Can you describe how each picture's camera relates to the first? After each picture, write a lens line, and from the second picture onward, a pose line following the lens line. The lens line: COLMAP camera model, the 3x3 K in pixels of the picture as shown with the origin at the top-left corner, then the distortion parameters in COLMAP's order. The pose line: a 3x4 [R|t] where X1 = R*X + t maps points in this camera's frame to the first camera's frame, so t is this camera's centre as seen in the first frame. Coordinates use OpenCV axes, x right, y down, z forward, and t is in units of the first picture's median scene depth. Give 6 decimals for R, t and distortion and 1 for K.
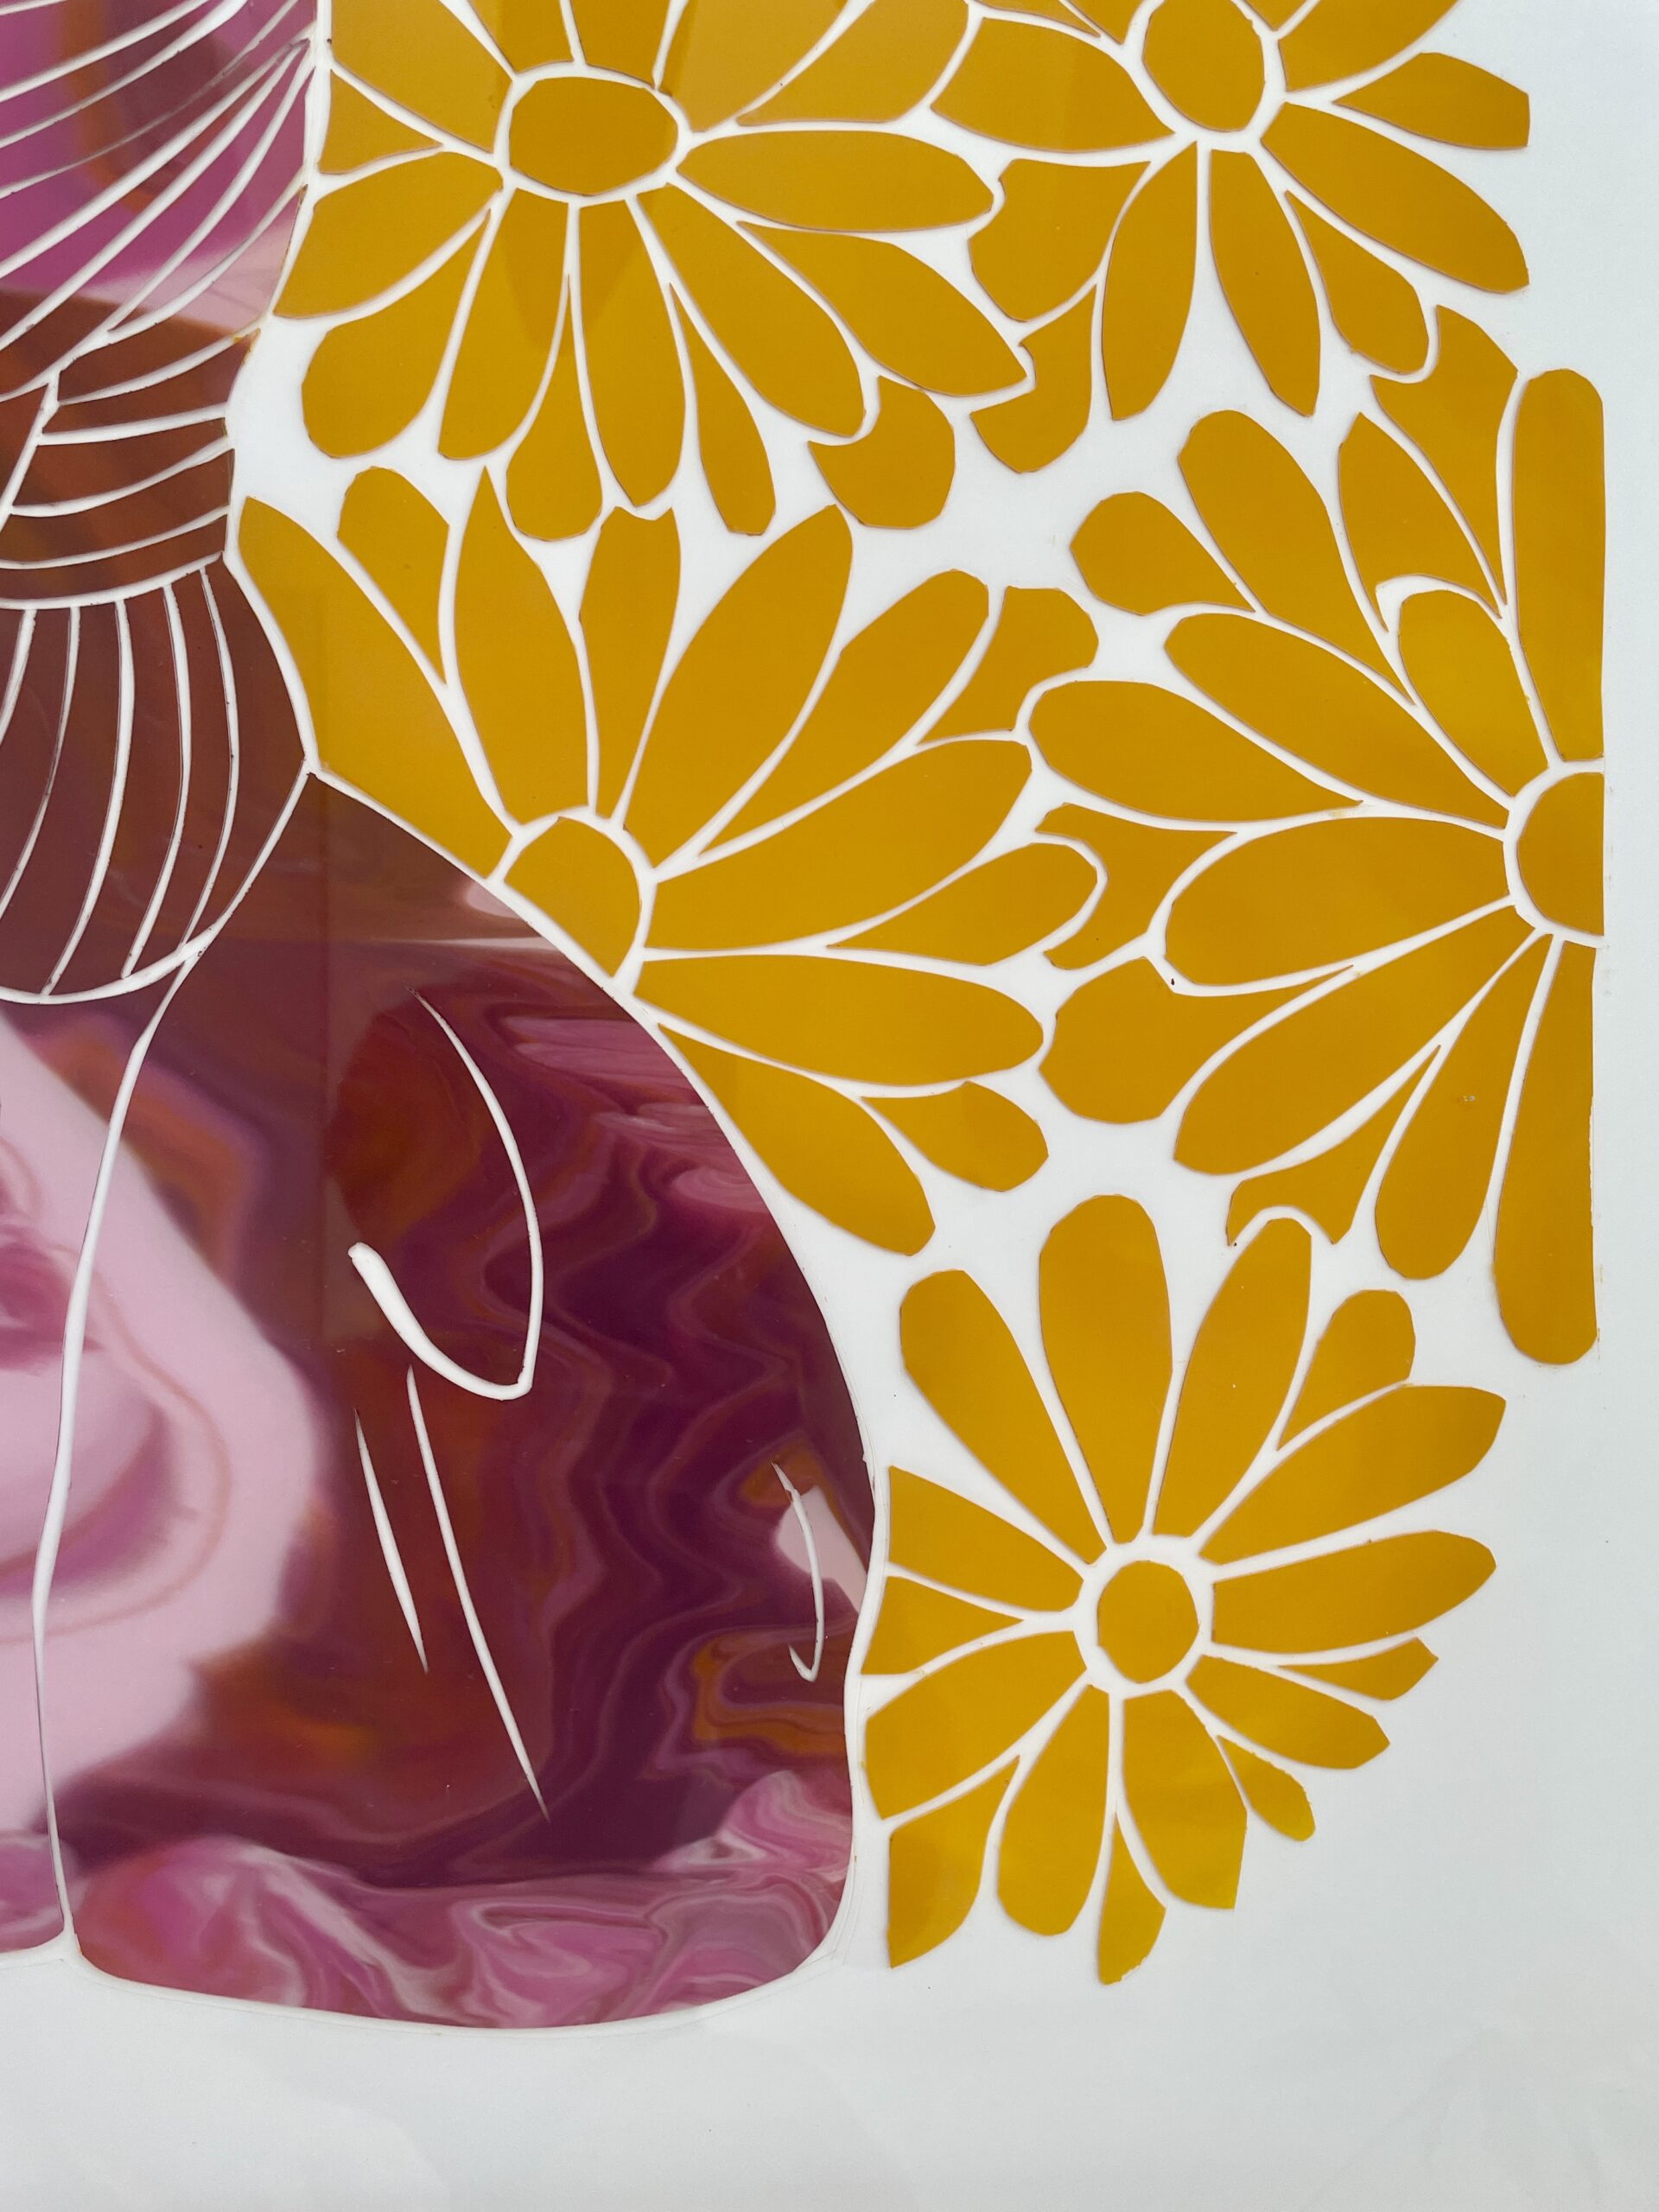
lens RADIAL K [[1655.6, 0, 813.7], [0, 1655.6, 1094.4], [0, 0, 1]] dist [0.071663, -0.100597]
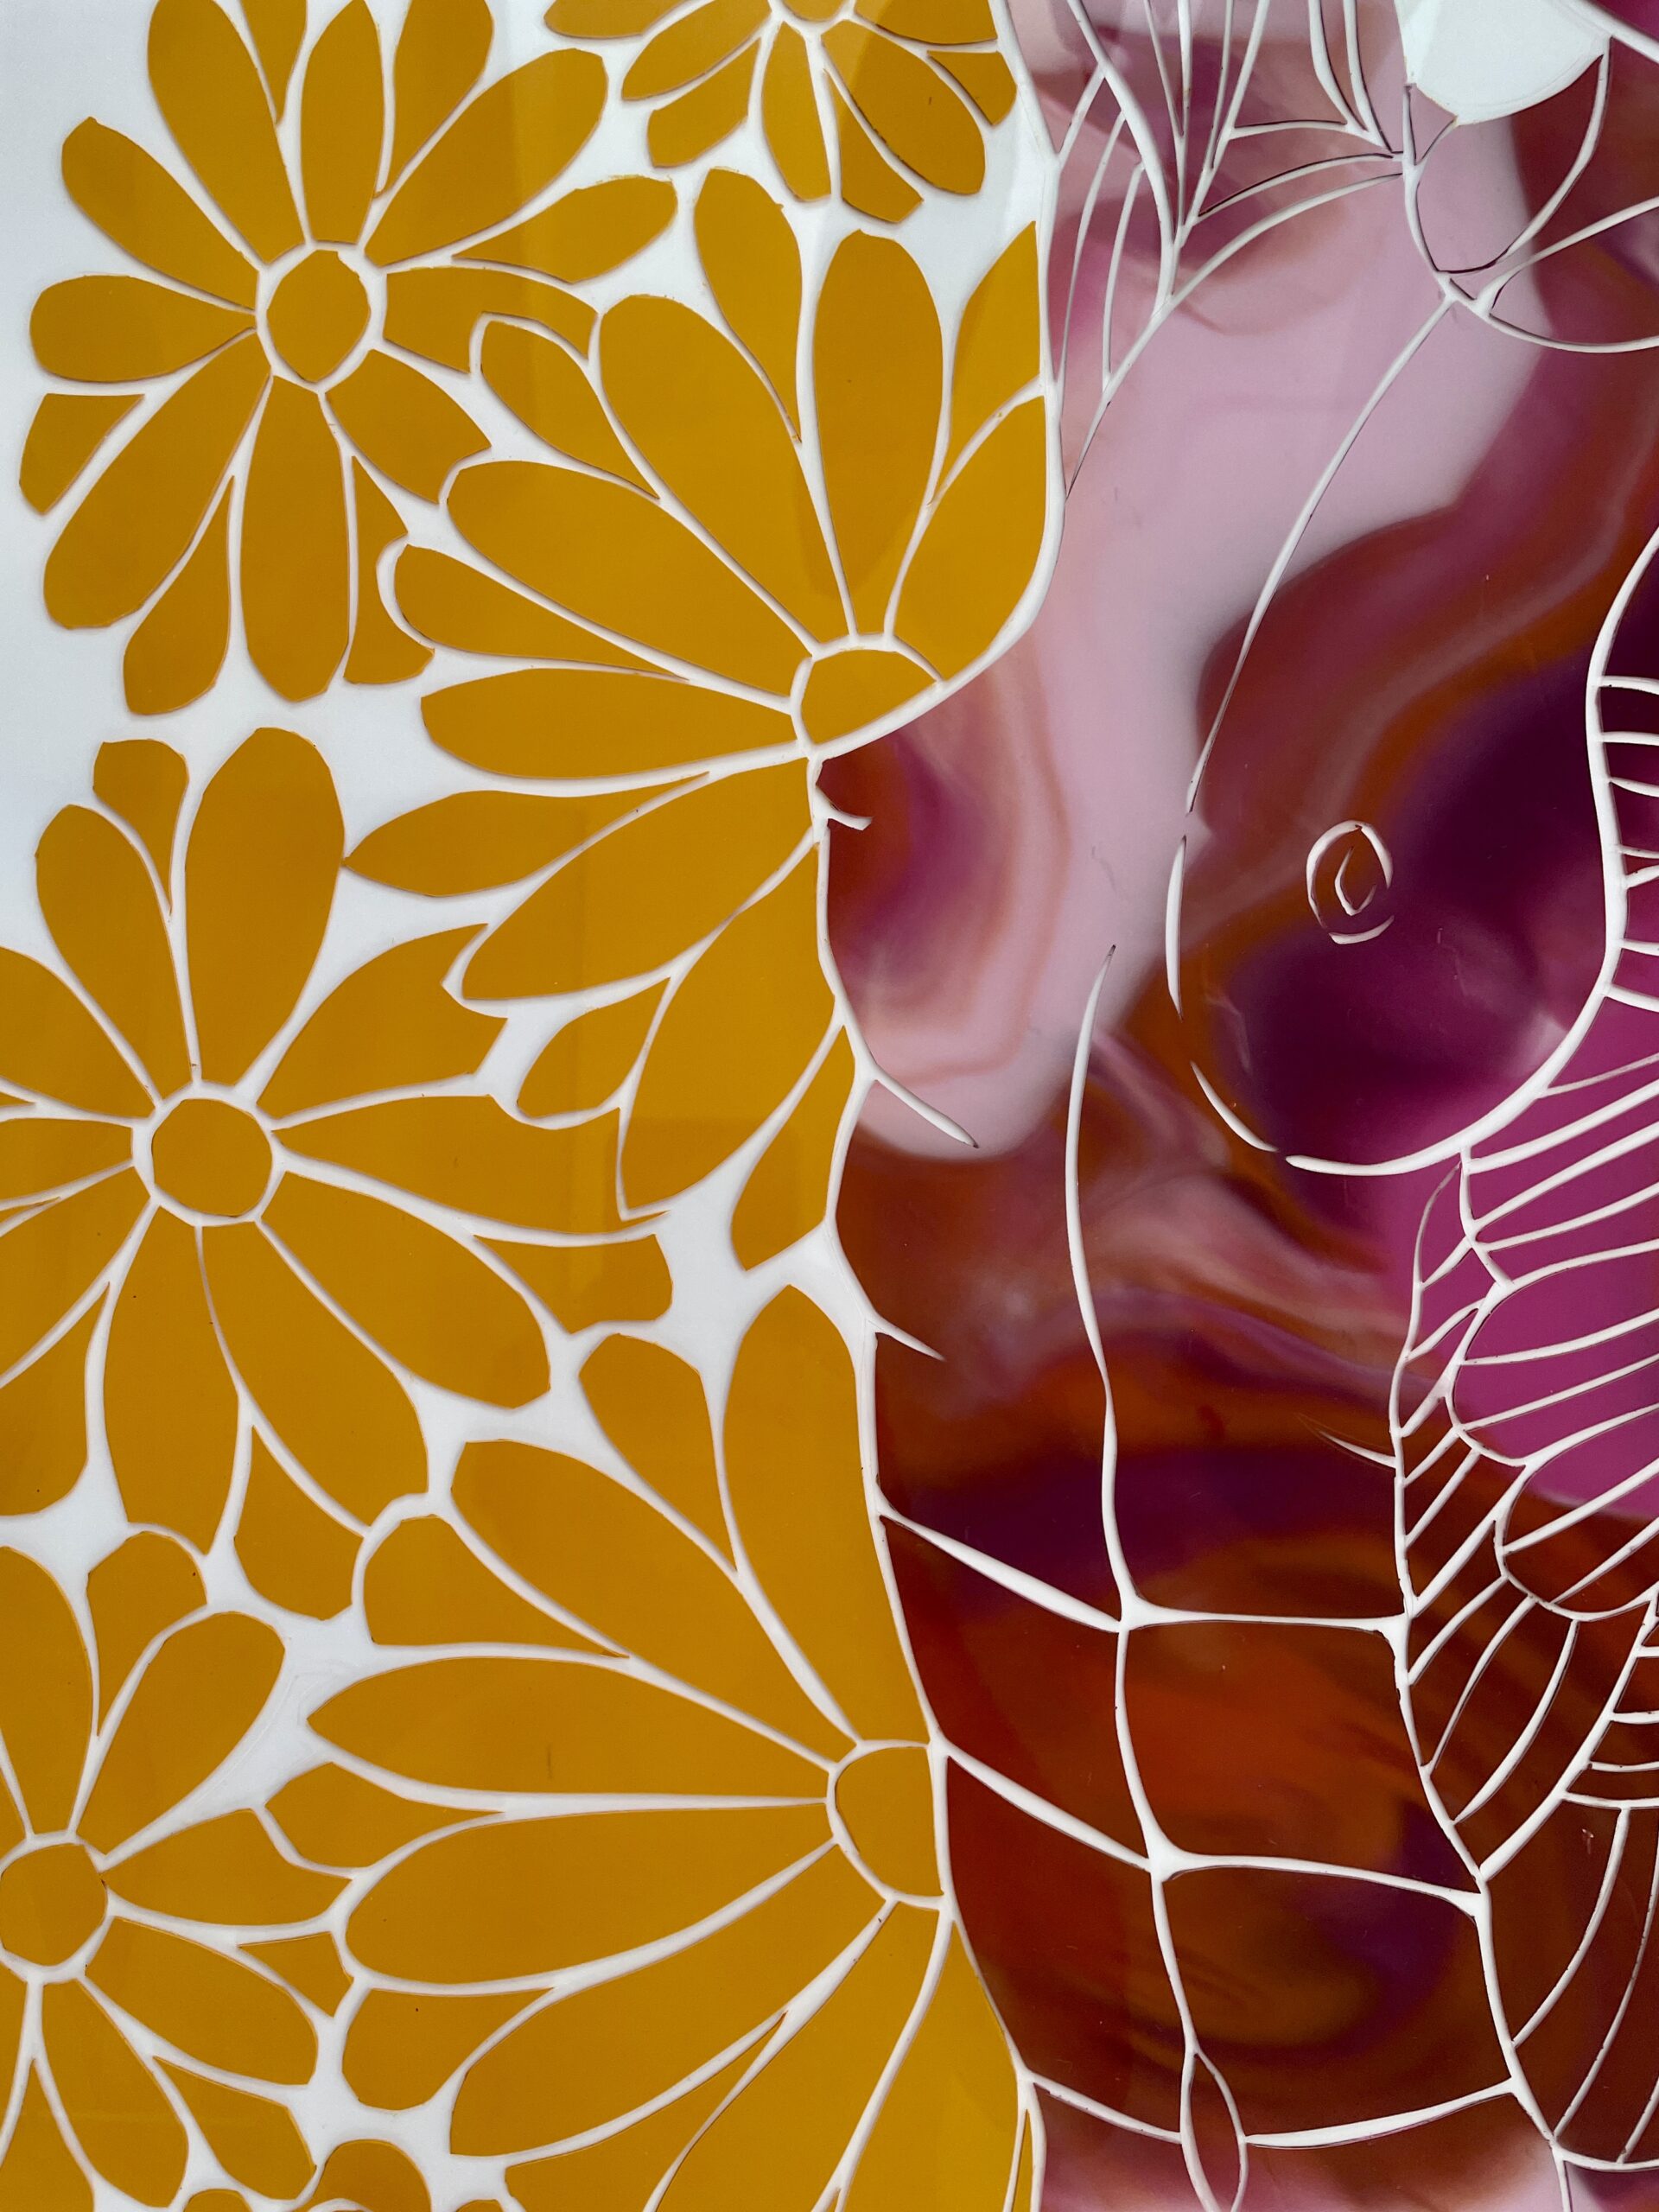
lens RADIAL K [[1655.6, 0, 828.6], [0, 1655.6, 1099.2], [0, 0, 1]] dist [0.071663, -0.100597]
pose [[0.998292, 0.041380, -0.041251, -0.931971], [-0.043395, 0.997845, -0.049216, -0.654370], [0.039125, 0.050922, 0.997936, -0.123590]]
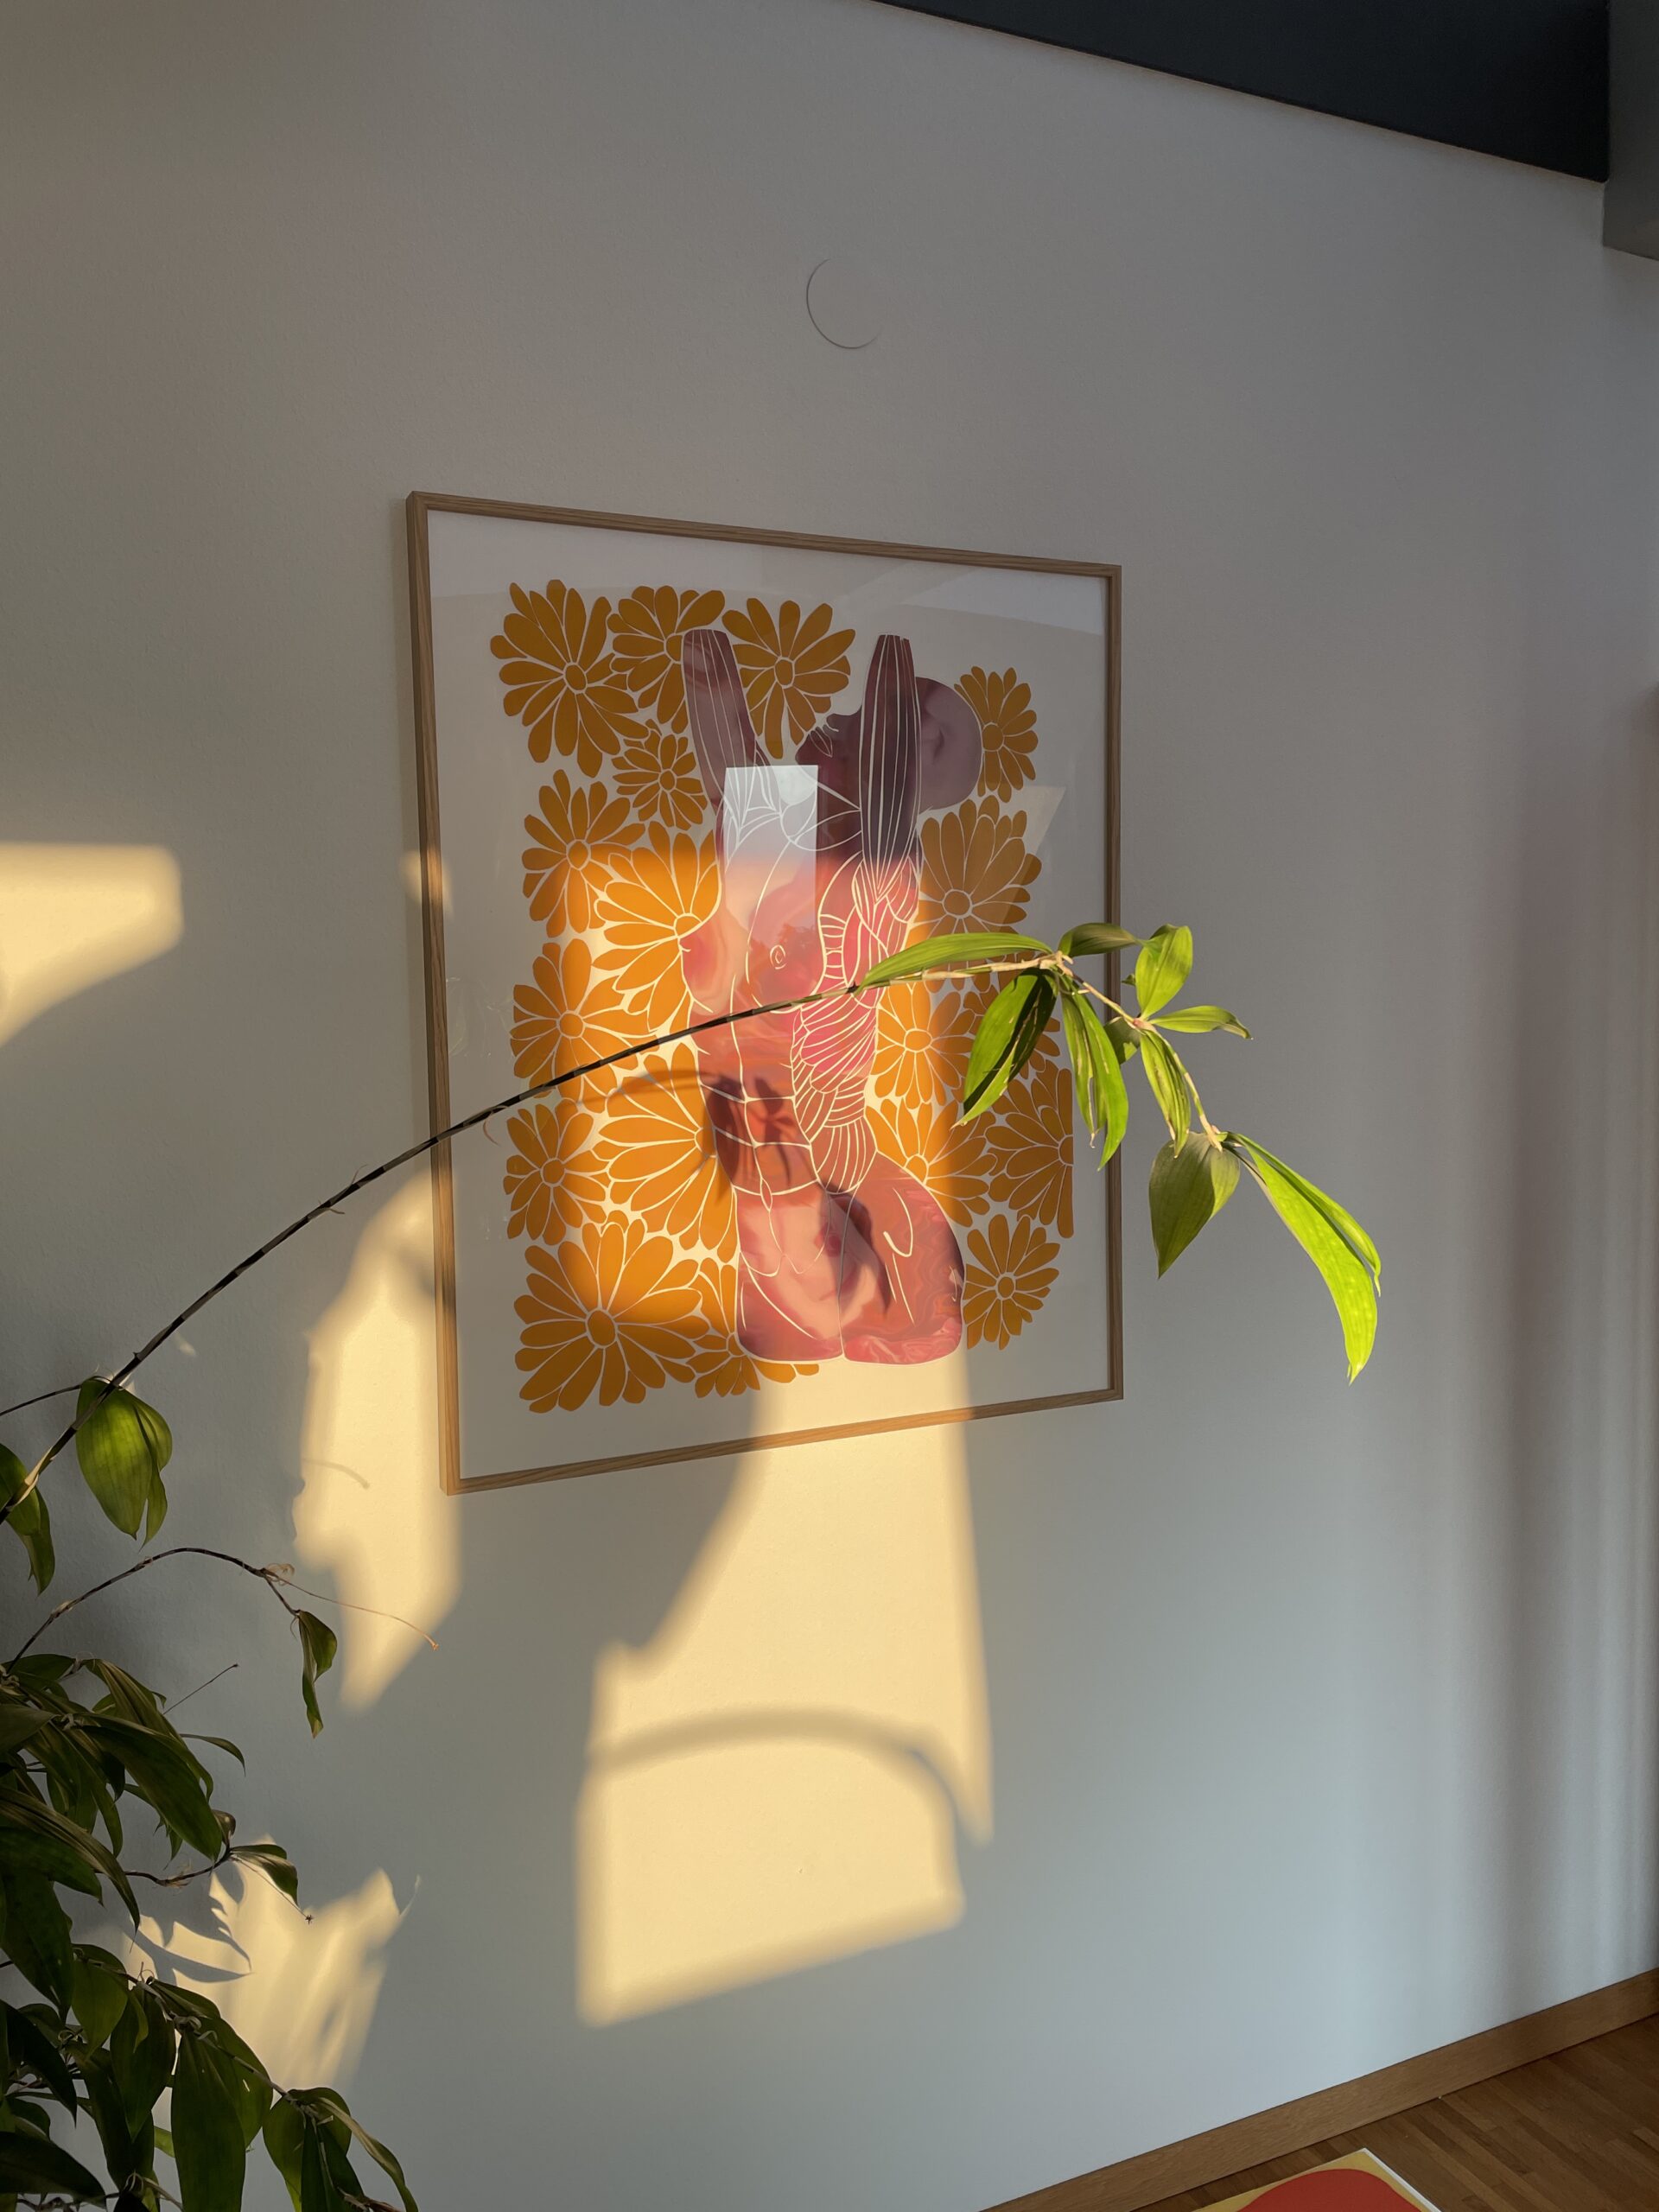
lens RADIAL K [[1655.6, 0, 816.3], [0, 1655.6, 1110.0], [0, 0, 1]] dist [0.071663, -0.100597]
pose [[0.938410, -0.045162, 0.342561, -2.433248], [0.027318, 0.998015, 0.056739, -0.661264], [-0.344443, -0.043886, 0.937781, -4.267990]]
